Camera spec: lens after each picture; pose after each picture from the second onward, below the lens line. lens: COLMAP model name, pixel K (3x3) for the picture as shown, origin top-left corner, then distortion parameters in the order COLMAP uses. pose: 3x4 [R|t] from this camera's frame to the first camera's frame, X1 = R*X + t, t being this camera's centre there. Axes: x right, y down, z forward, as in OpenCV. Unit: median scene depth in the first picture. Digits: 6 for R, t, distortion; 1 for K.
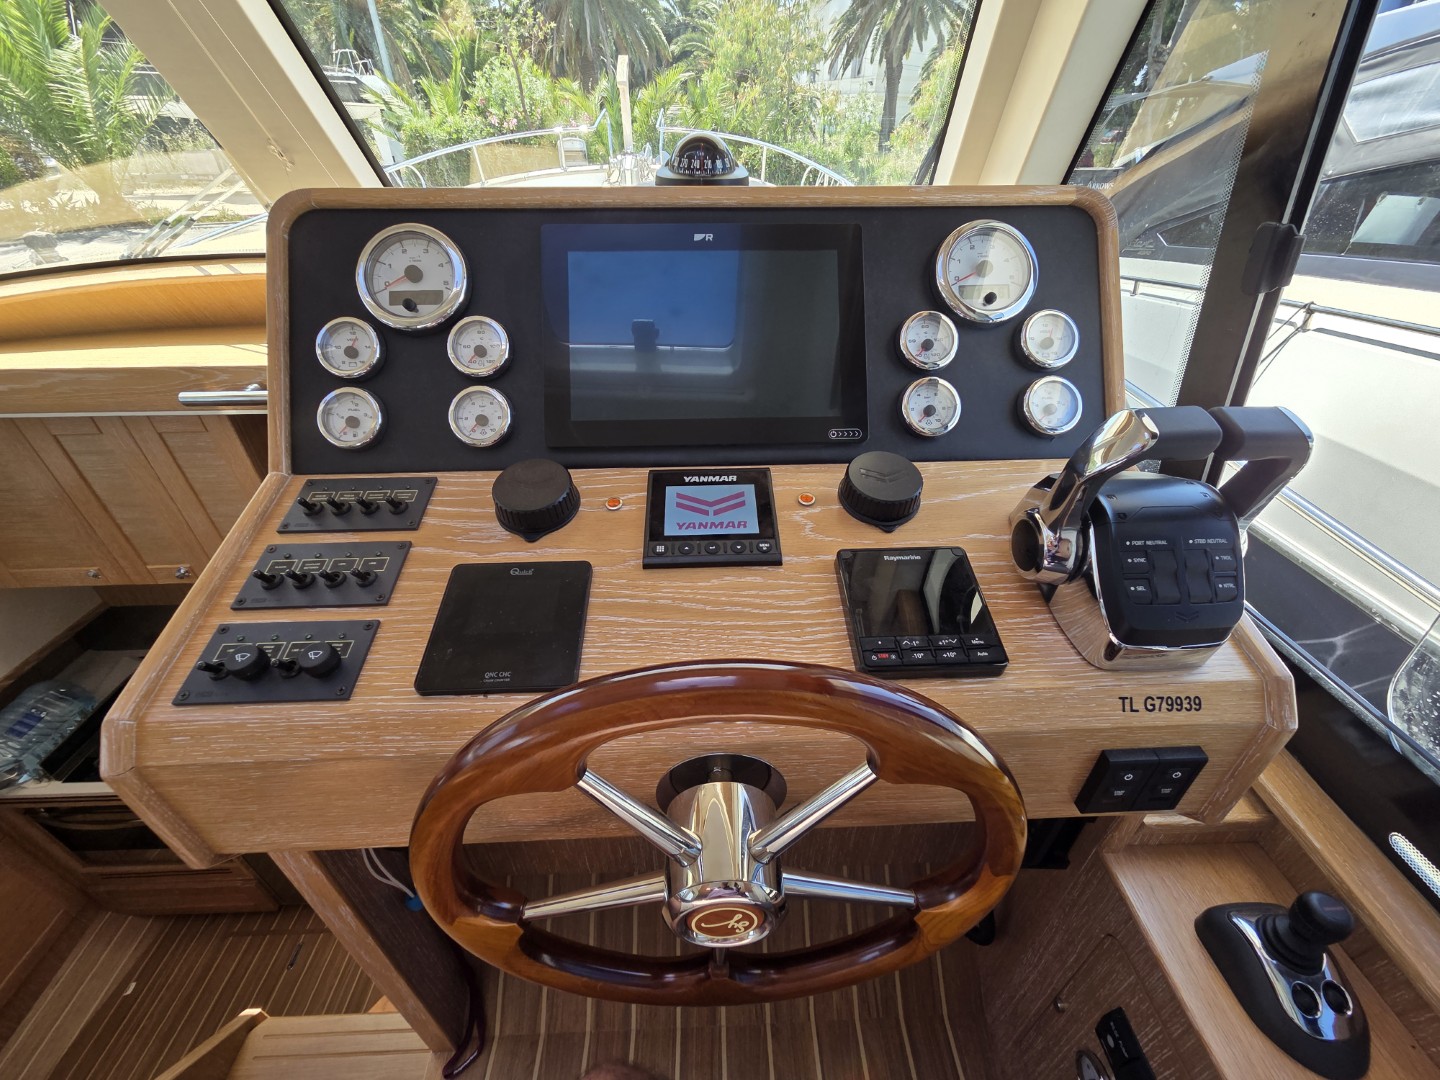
lens RADIAL K [[576.4, 0, 733.7], [0, 576.4, 530.5], [0, 0, 1]] dist [0.001896, 0.000071]
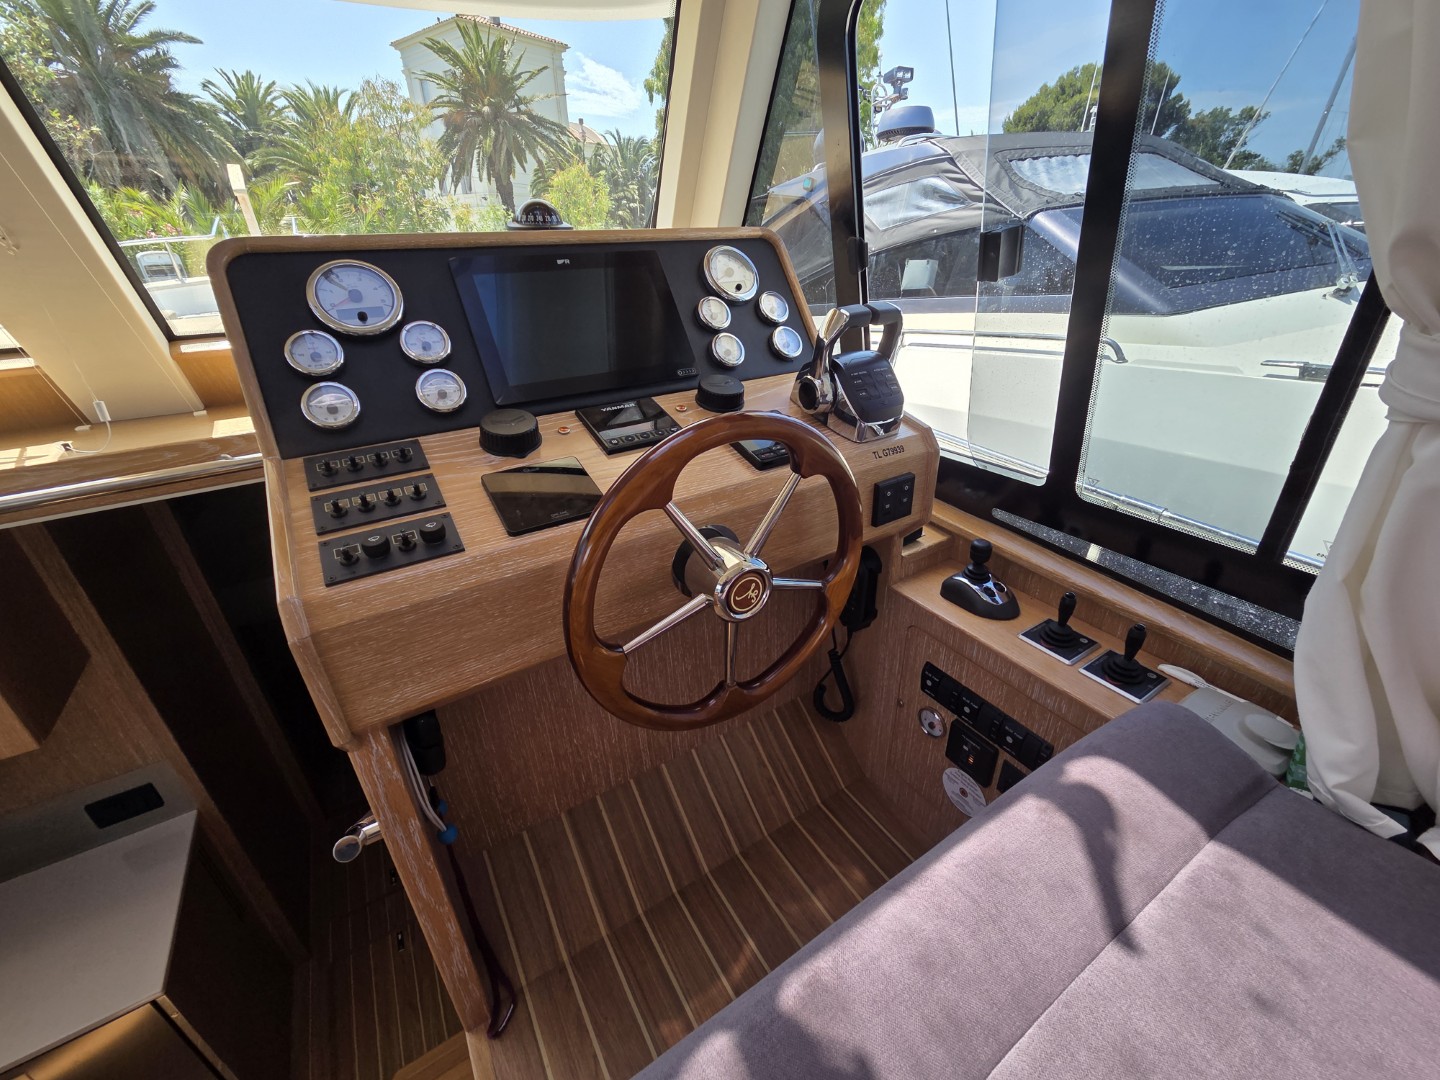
lens RADIAL K [[587.6, 0, 720.0], [0, 587.6, 540.0], [0, 0, 1]] dist [-0.001506, 0.000979]
pose [[0.864922, -0.246958, 0.436946, -0.548867], [0.303425, 0.950753, -0.063263, 0.403488], [-0.399805, 0.187298, 0.897260, -0.403114]]
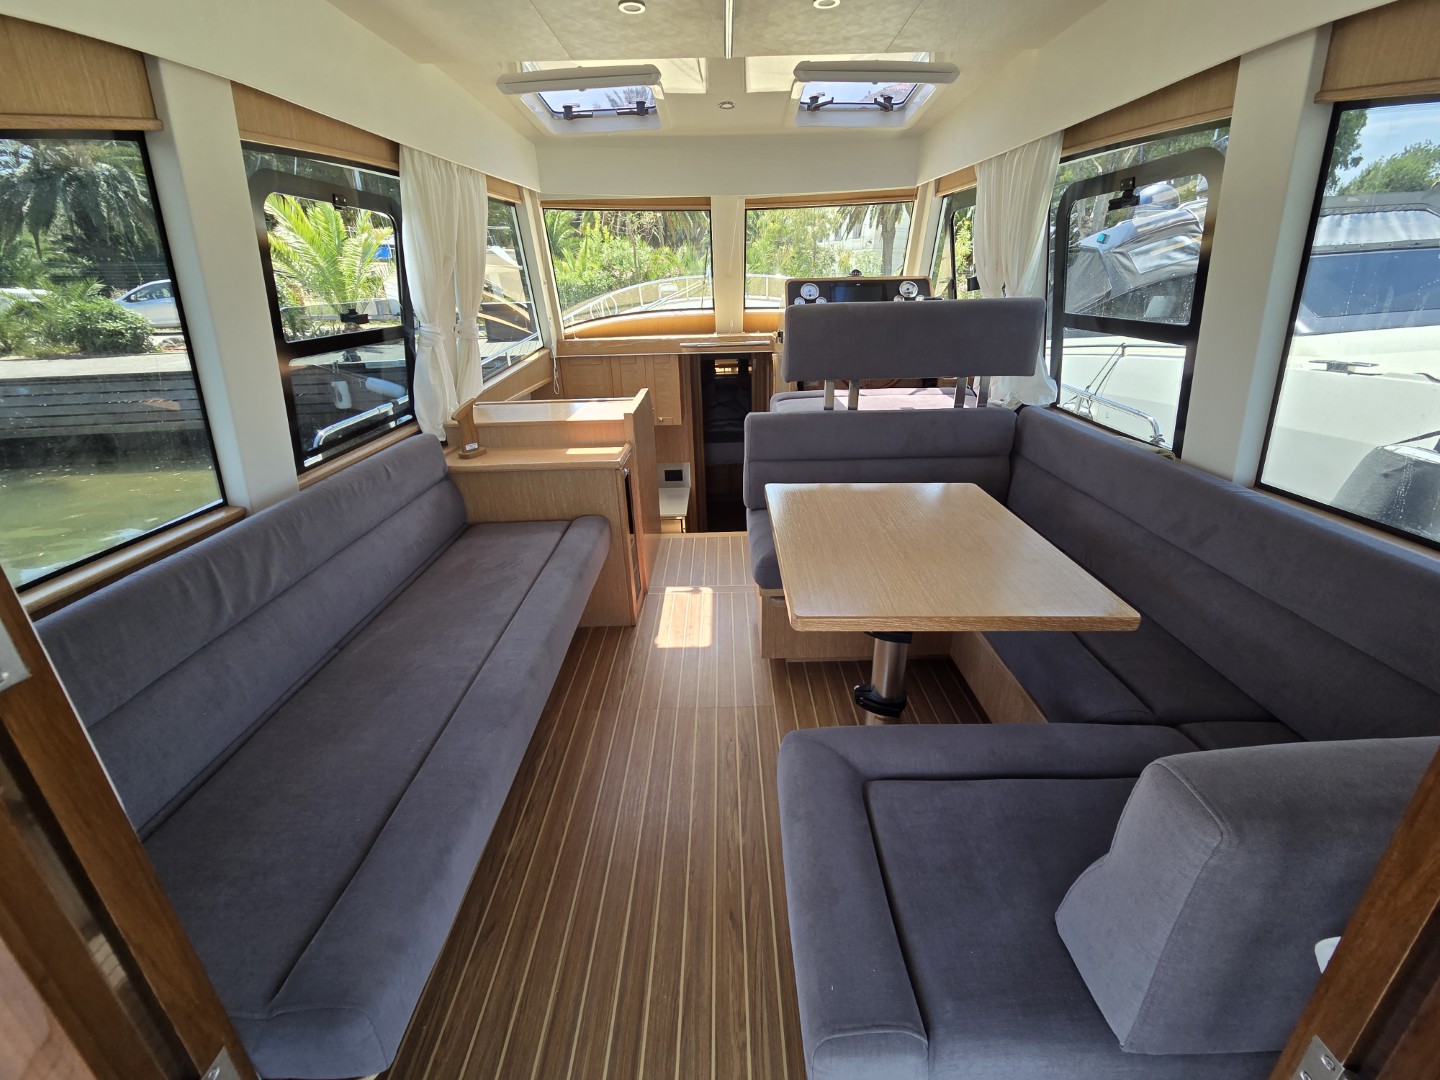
lens RADIAL K [[589.8, 0, 720.0], [0, 589.8, 540.0], [0, 0, 1]] dist [-0.001521, -0.000351]
pose [[0.999306, 0.000995, -0.037241, -1.133219], [-0.008127, 0.981391, -0.191850, 2.767006], [0.036357, 0.192020, 0.980717, -3.802754]]
